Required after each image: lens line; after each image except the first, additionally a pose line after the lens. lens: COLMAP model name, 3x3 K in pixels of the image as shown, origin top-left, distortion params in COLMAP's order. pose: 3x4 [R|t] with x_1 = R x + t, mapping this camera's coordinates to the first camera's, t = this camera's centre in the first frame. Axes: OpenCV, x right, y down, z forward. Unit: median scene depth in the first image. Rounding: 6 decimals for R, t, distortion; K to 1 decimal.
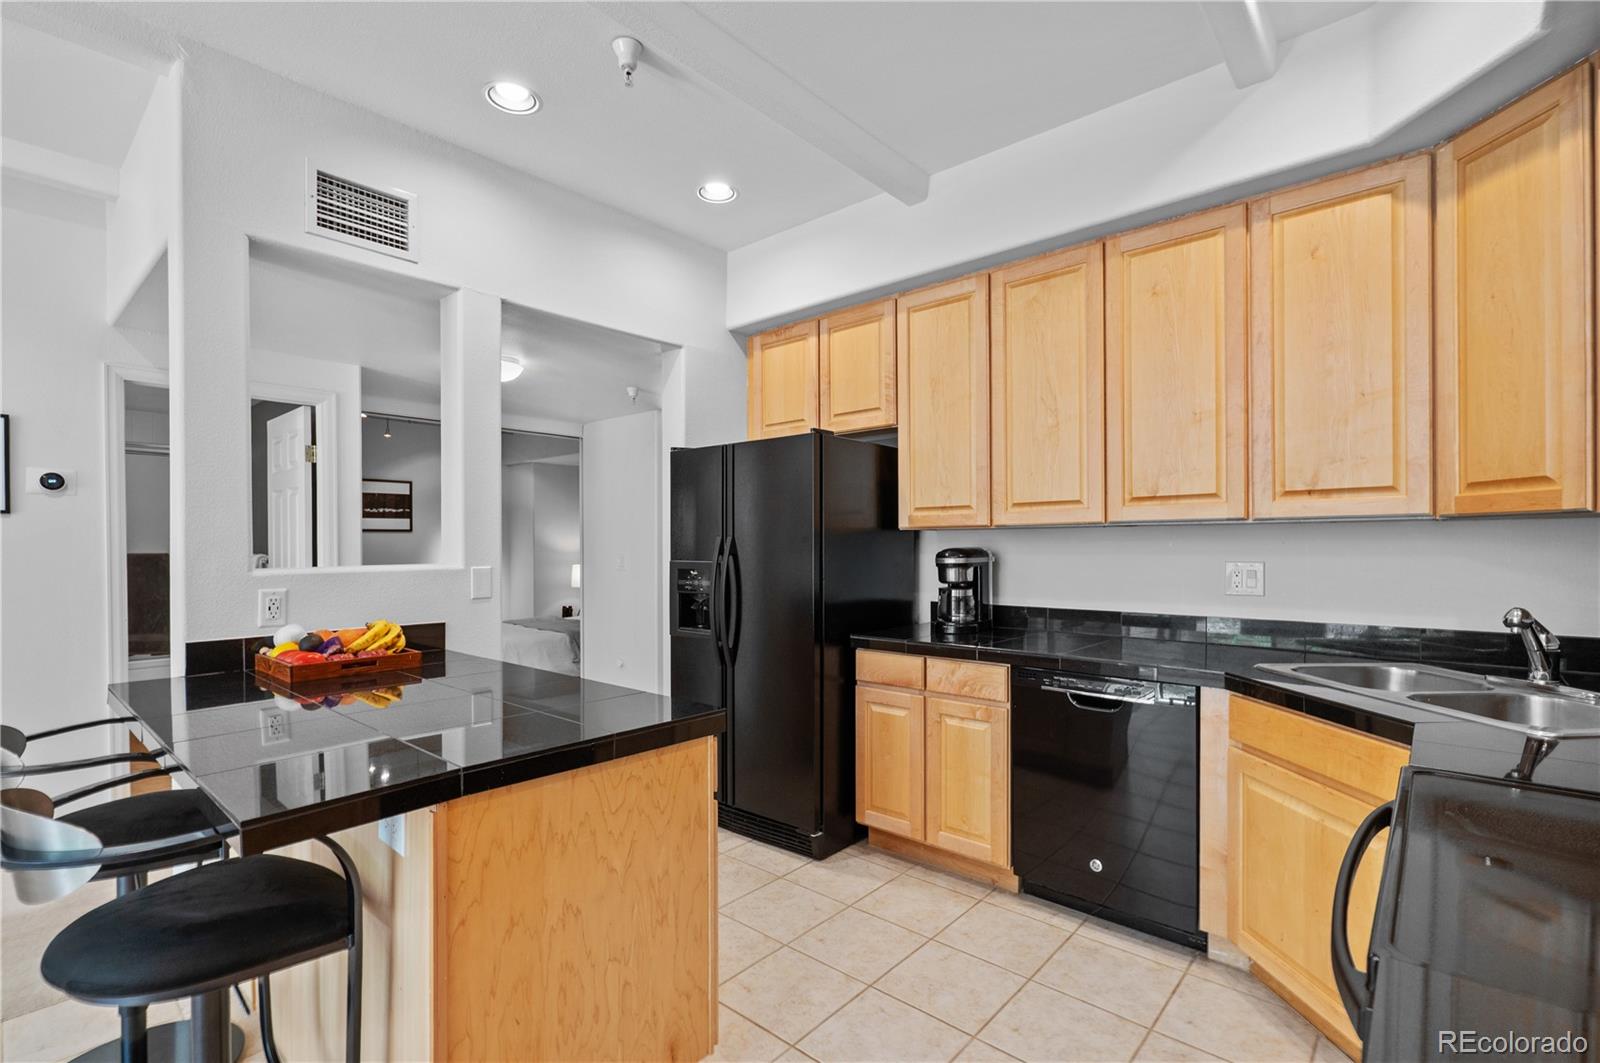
lens RADIAL K [[730.6, 0, 801.2], [0, 730.6, 551.0], [0, 0, 1]] dist [-0.001827, -0.000322]
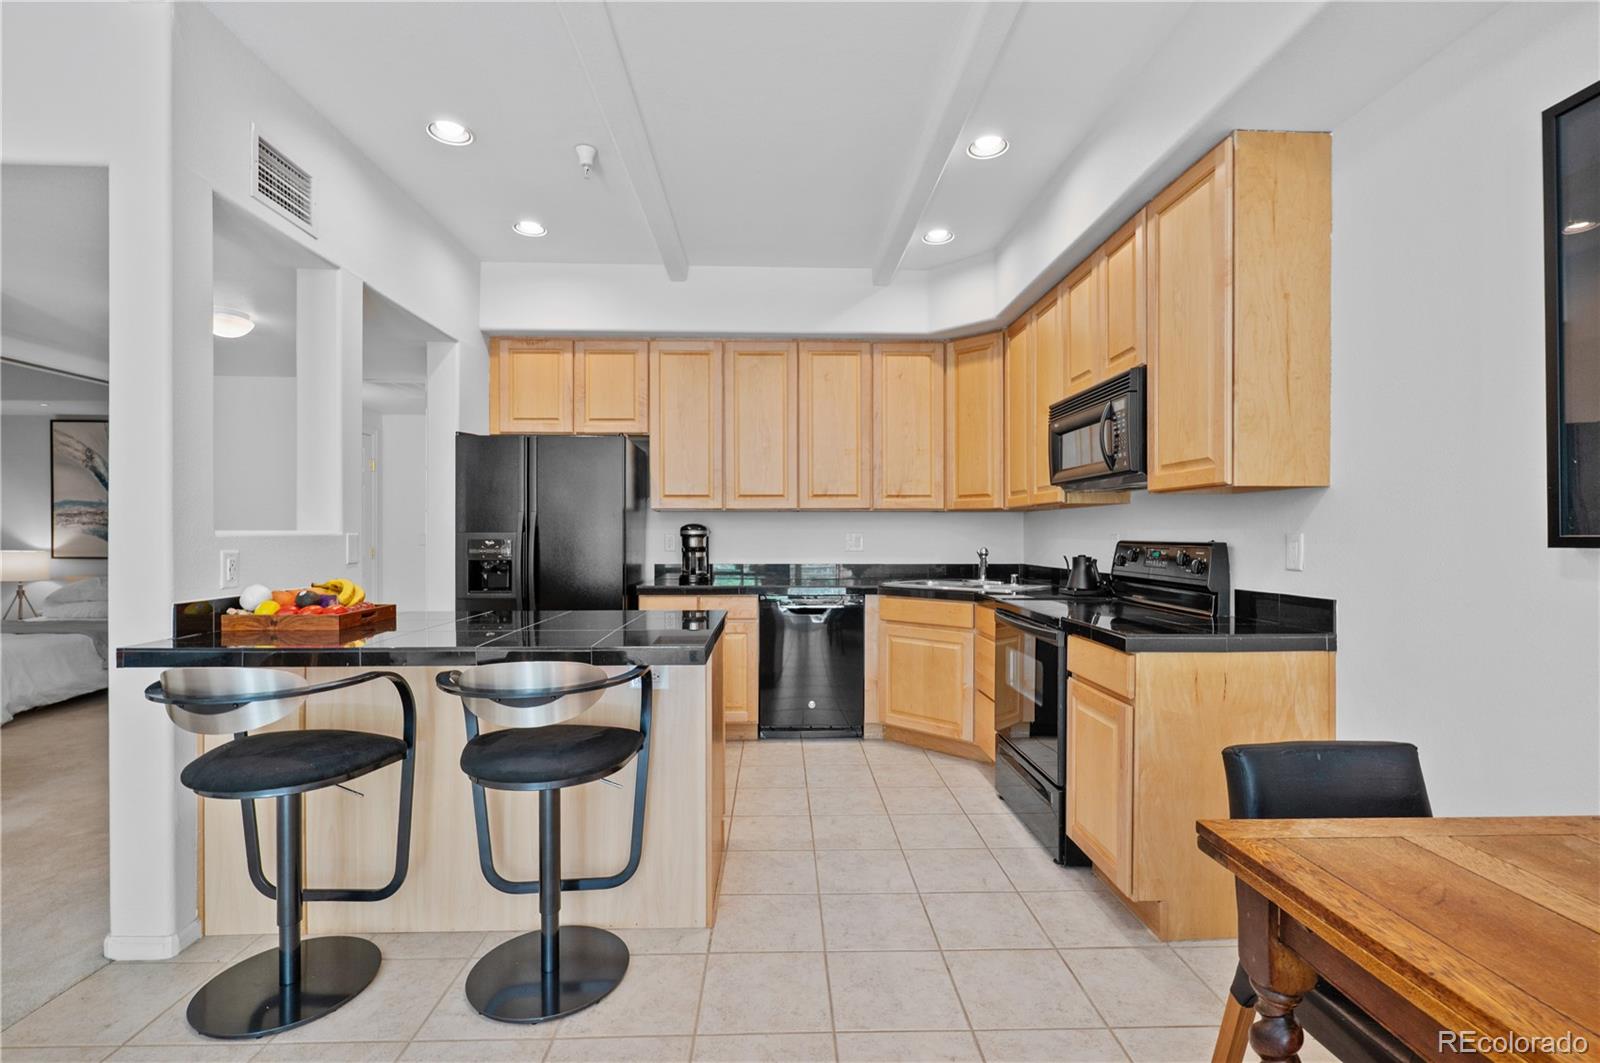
lens RADIAL K [[697.5, 0, 809.0], [0, 697.5, 535.1], [0, 0, 1]] dist [0.000792, 0.000538]
pose [[0.731211, 0.003294, 0.682144, -0.666294], [0.001416, 0.999979, -0.006346, 0.032371], [-0.682150, 0.005606, 0.731191, -0.195391]]
